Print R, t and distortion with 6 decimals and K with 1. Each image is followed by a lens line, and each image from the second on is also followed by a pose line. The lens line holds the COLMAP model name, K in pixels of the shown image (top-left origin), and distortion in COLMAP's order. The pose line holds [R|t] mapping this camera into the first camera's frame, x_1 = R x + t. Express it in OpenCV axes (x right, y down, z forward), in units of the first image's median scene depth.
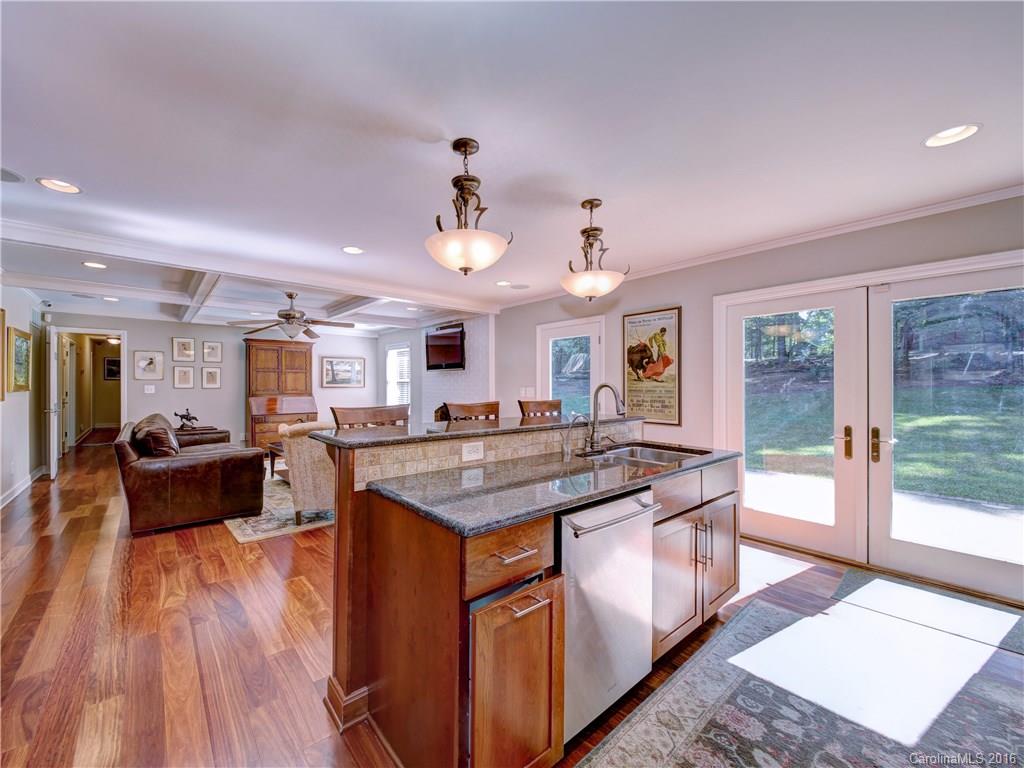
lens RADIAL K [[414.9, 0, 481.3], [0, 414.9, 393.1], [0, 0, 1]] dist [-0.026887, -0.000086]
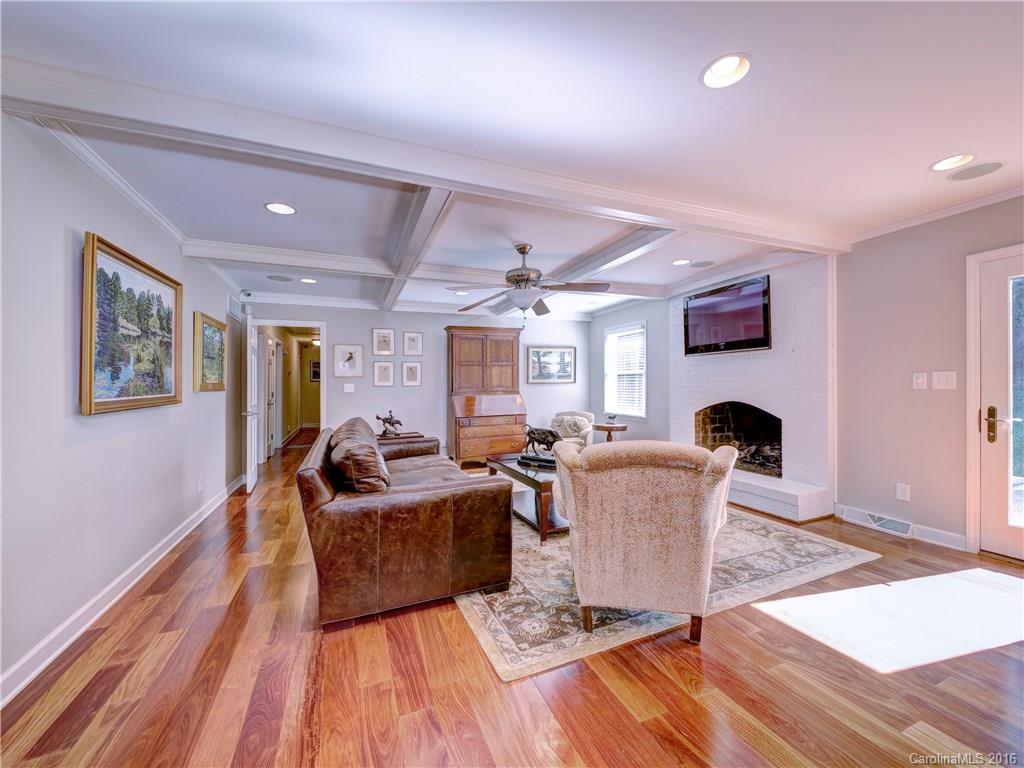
lens RADIAL K [[409.4, 0, 521.4], [0, 409.4, 379.2], [0, 0, 1]] dist [0.022894, -0.013864]
pose [[0.959870, -0.021759, -0.279601, -0.262078], [0.013465, 0.999411, -0.031553, 0.006128], [0.280123, 0.026522, 0.959598, 0.318693]]
